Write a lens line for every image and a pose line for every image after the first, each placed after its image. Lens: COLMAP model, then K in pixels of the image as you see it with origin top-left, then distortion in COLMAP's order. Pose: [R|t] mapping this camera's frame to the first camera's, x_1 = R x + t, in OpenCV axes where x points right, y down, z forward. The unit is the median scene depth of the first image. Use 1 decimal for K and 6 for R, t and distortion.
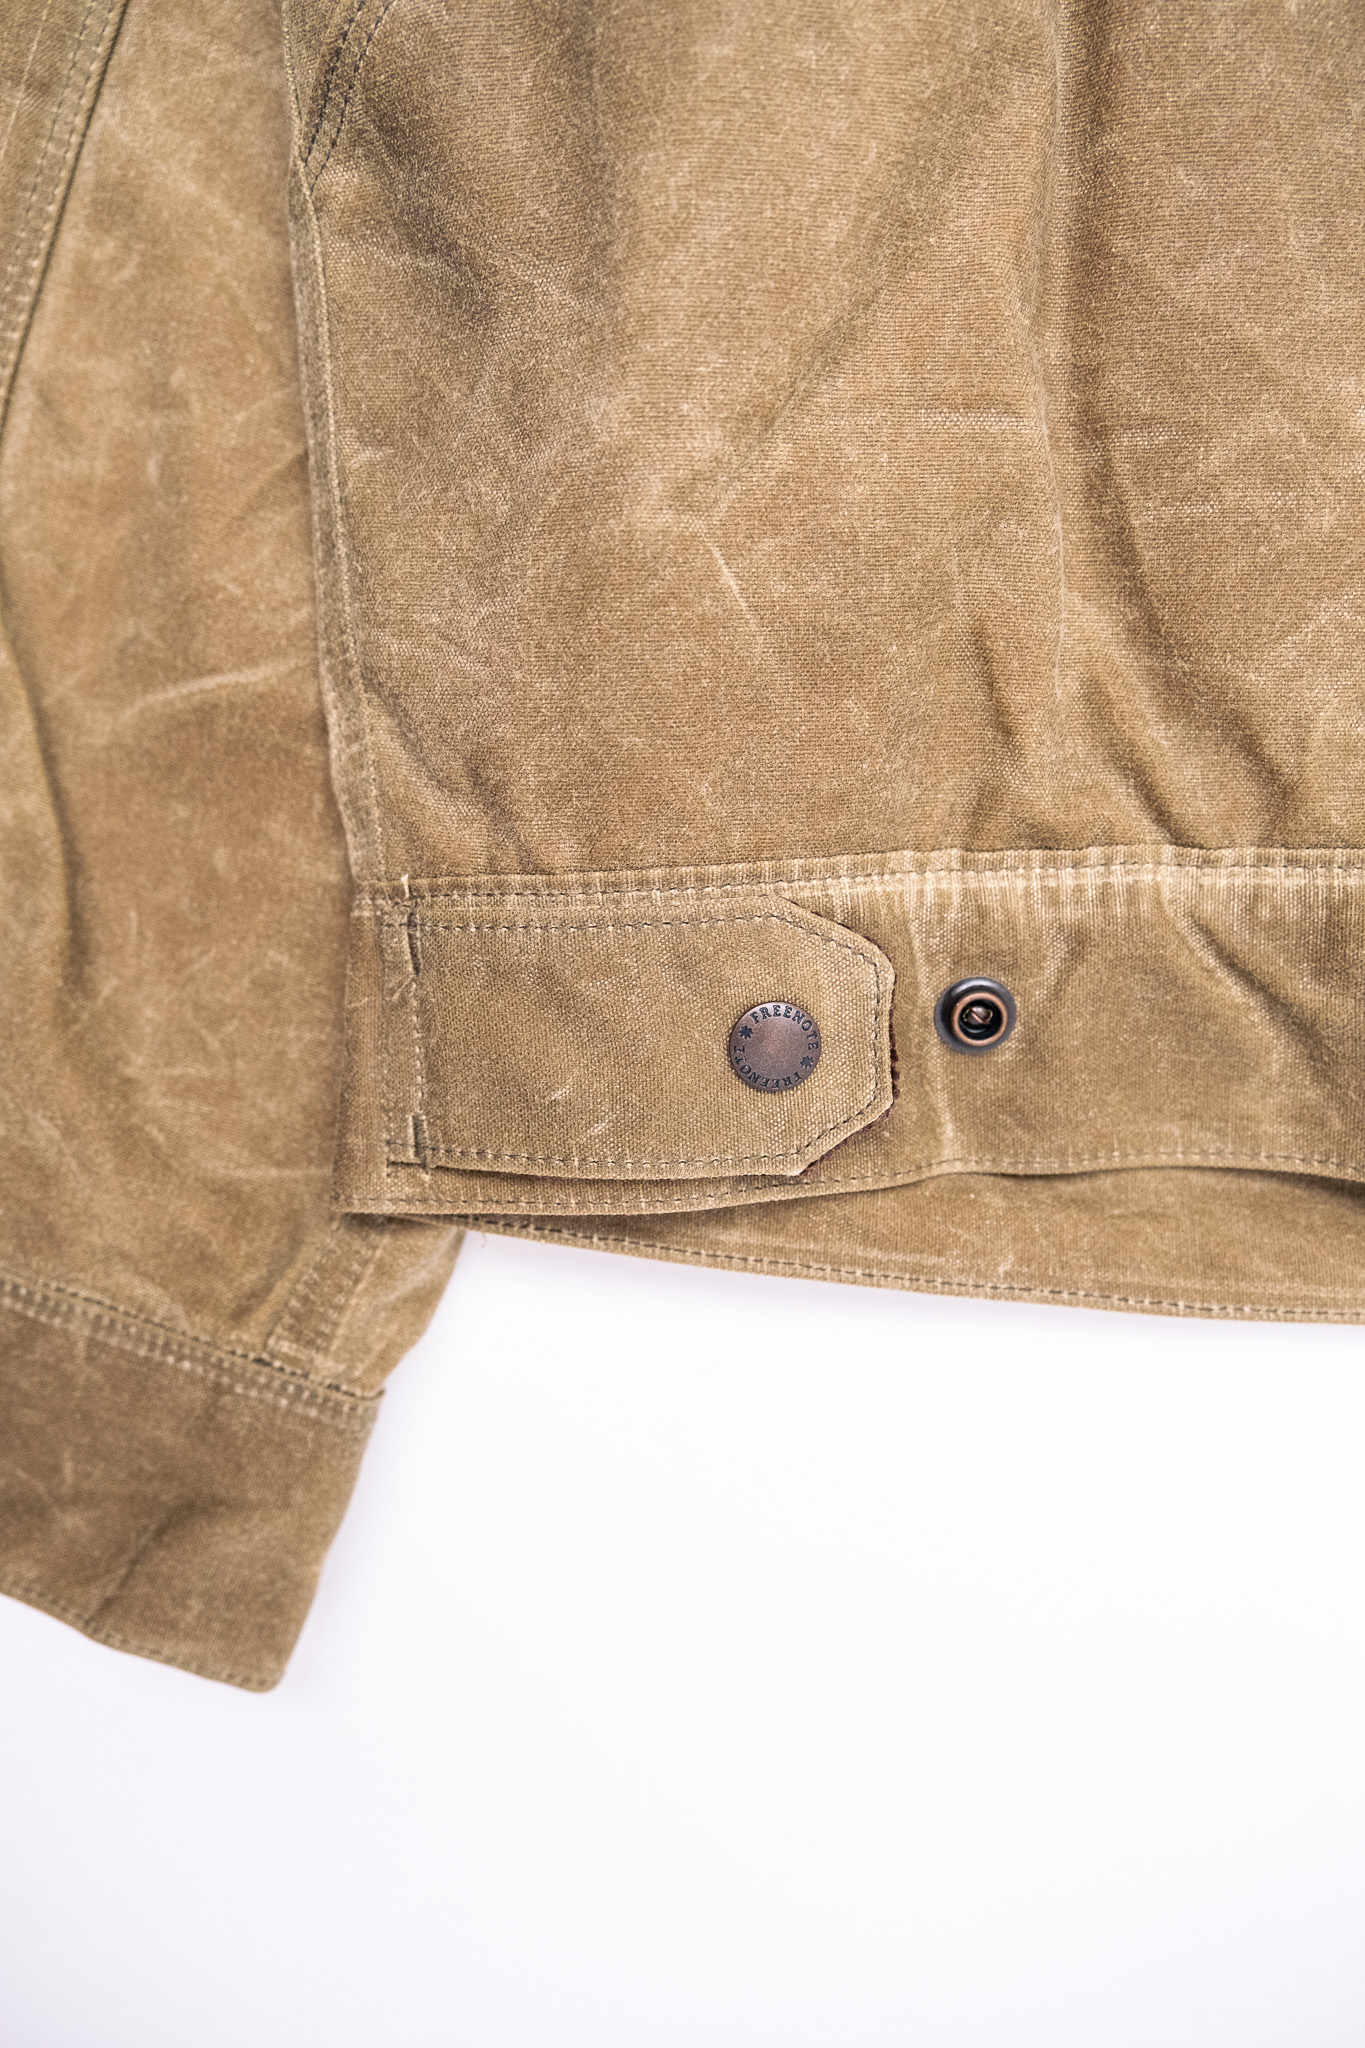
lens RADIAL K [[1483.1, 0, 697.9], [0, 1483.1, 1013.2], [0, 0, 1]] dist [-0.019962, -0.012481]
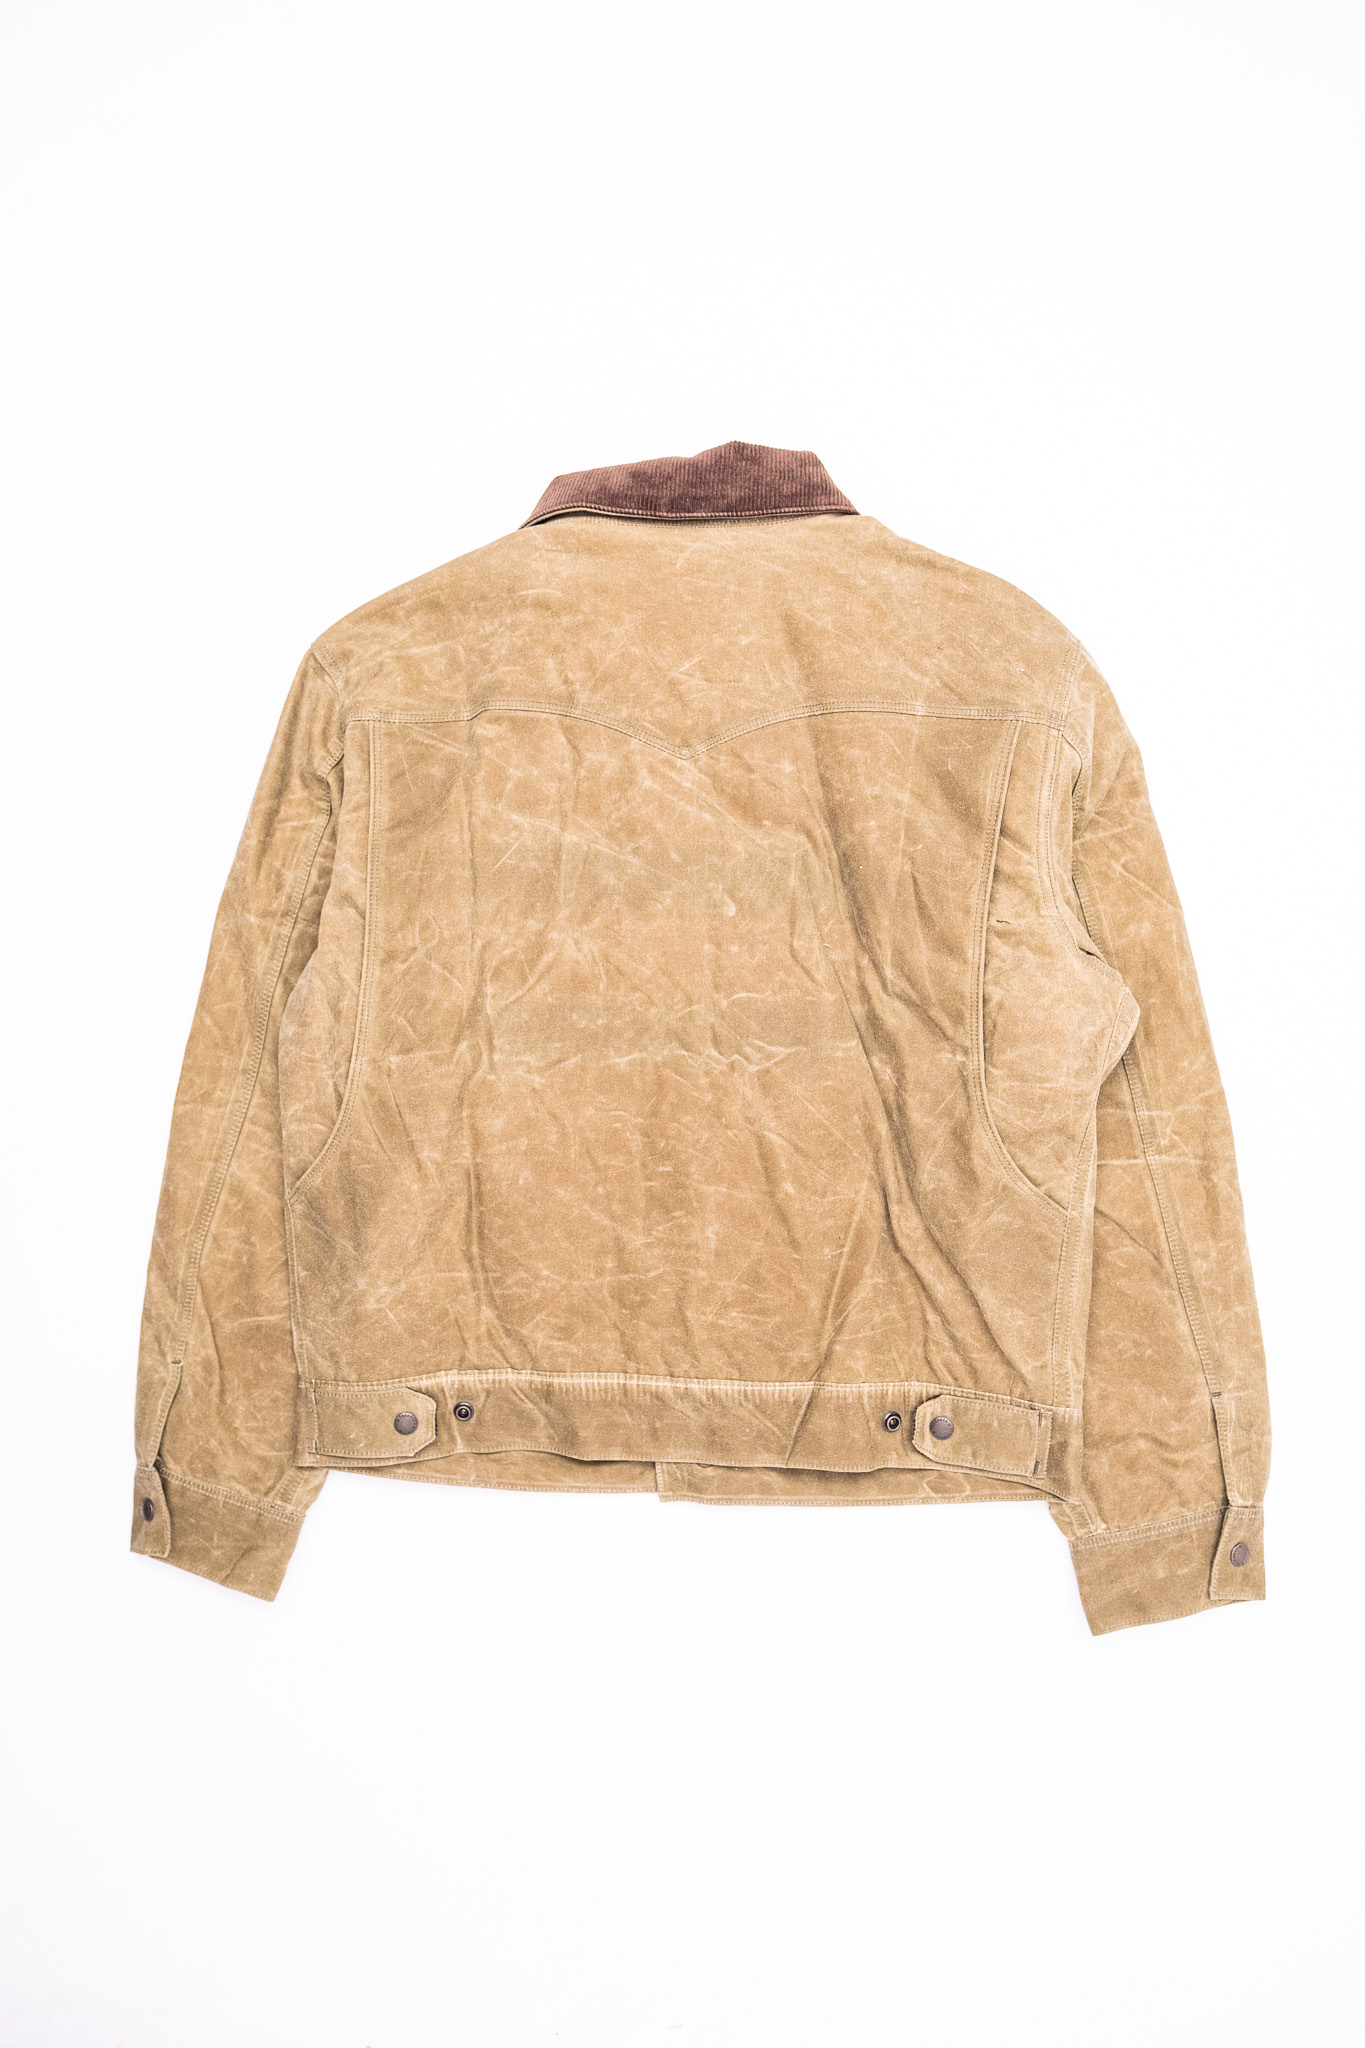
lens RADIAL K [[1483.1, 0, 660.5], [0, 1483.1, 1040.7], [0, 0, 1]] dist [-0.019962, -0.012481]
pose [[0.999371, -0.004406, 0.035197, 0.557221], [0.007405, 0.996307, -0.085543, -0.611363], [-0.034690, 0.085750, 0.995713, -2.856953]]
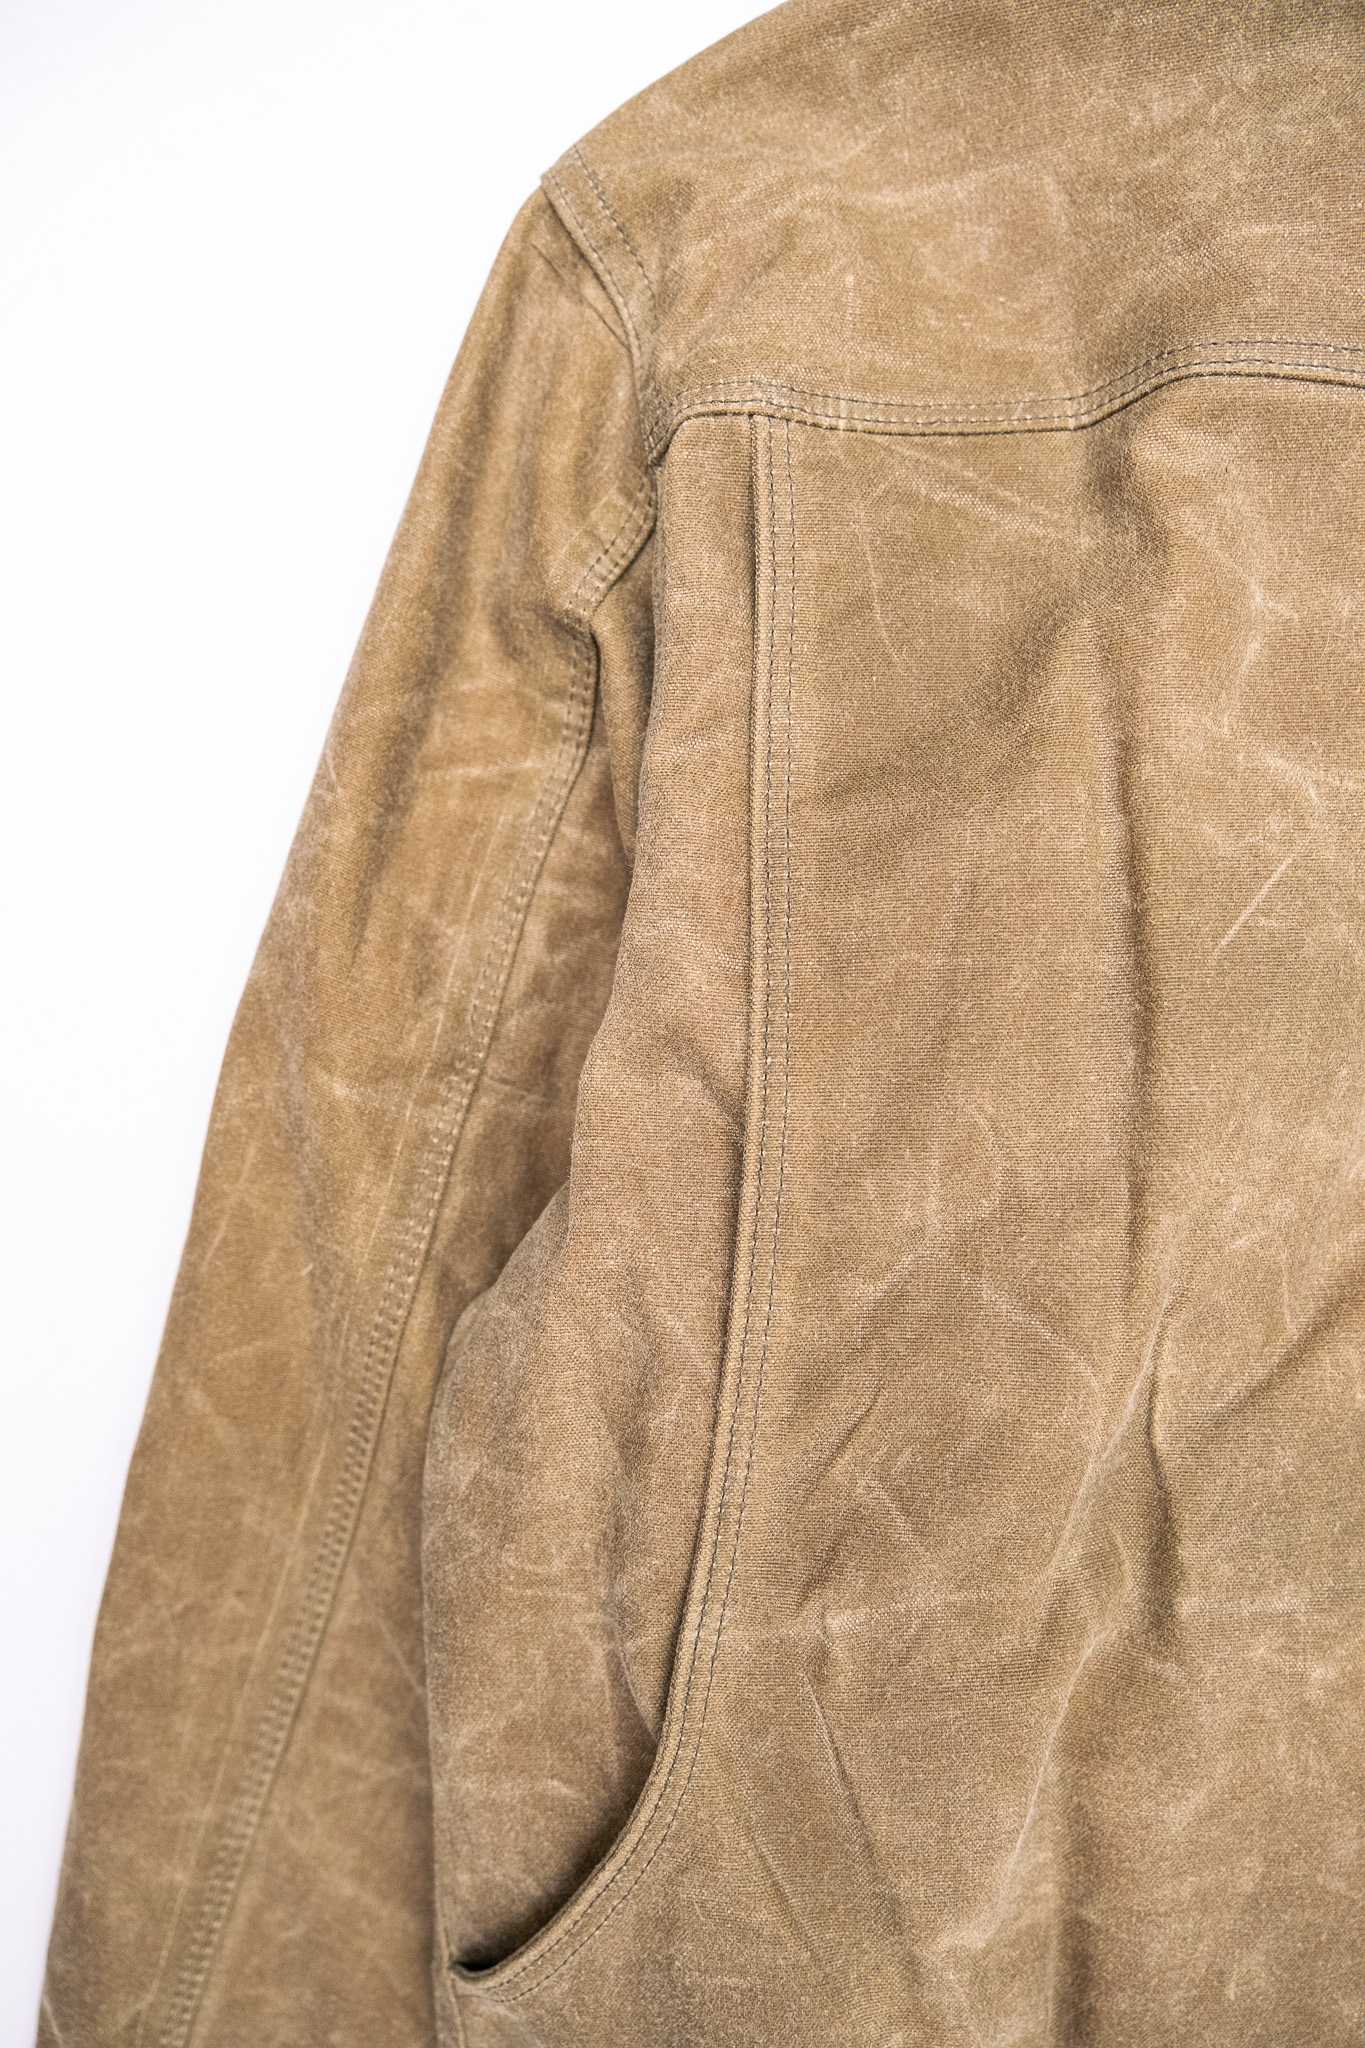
lens RADIAL K [[1483.1, 0, 702.1], [0, 1483.1, 1030.3], [0, 0, 1]] dist [-0.019962, -0.012481]
pose [[0.999769, 0.011542, 0.018123, -0.079778], [-0.010555, 0.998502, -0.053691, -1.227261], [-0.018716, 0.053487, 0.998393, -0.276778]]
